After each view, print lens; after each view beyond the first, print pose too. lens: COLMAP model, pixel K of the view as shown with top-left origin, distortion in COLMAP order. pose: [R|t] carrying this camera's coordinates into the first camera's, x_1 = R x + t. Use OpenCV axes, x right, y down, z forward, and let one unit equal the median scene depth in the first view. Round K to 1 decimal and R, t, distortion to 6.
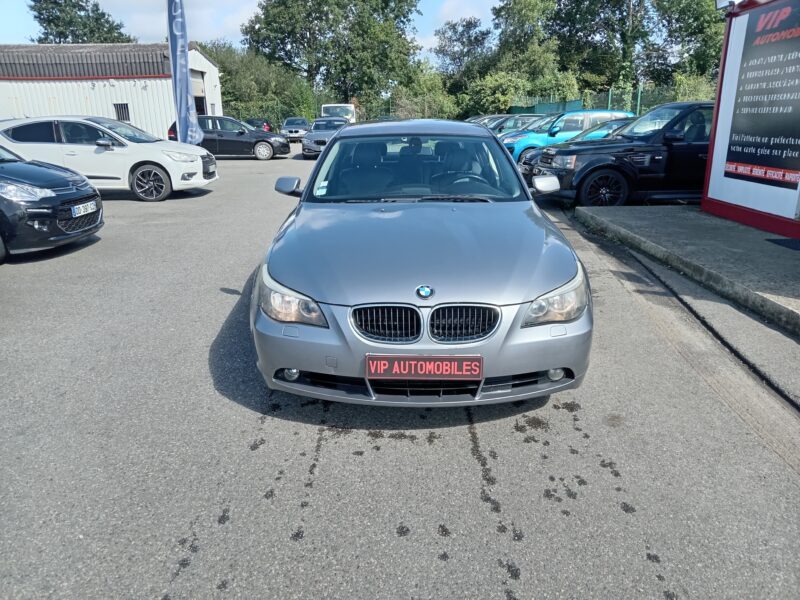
lens RADIAL K [[583.3, 0, 388.9], [0, 583.3, 299.3], [0, 0, 1]] dist [-0.009975, 0.000527]
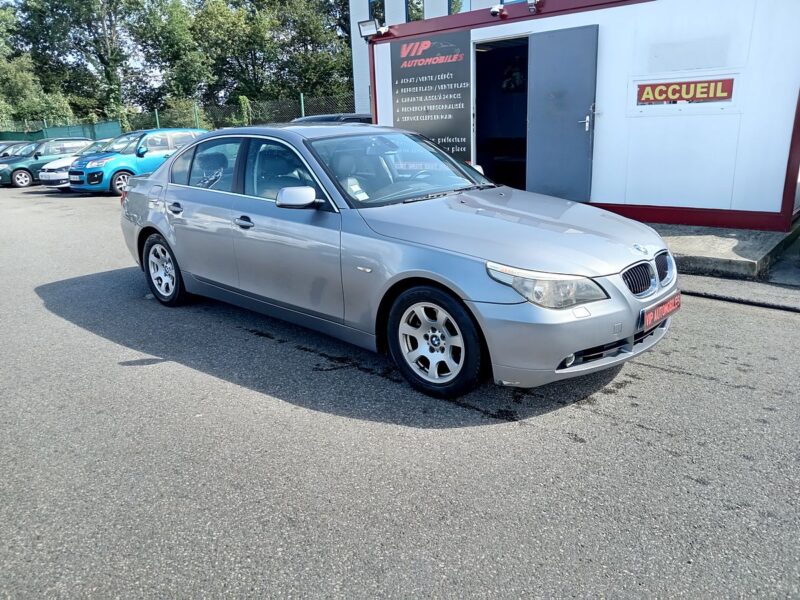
lens RADIAL K [[583.3, 0, 388.9], [0, 583.3, 299.3], [0, 0, 1]] dist [-0.009975, 0.000527]
pose [[0.676300, -0.225238, 0.701345, -0.409498], [0.251174, 0.965558, 0.067886, -0.045648], [-0.692481, 0.130248, 0.709582, 0.189786]]
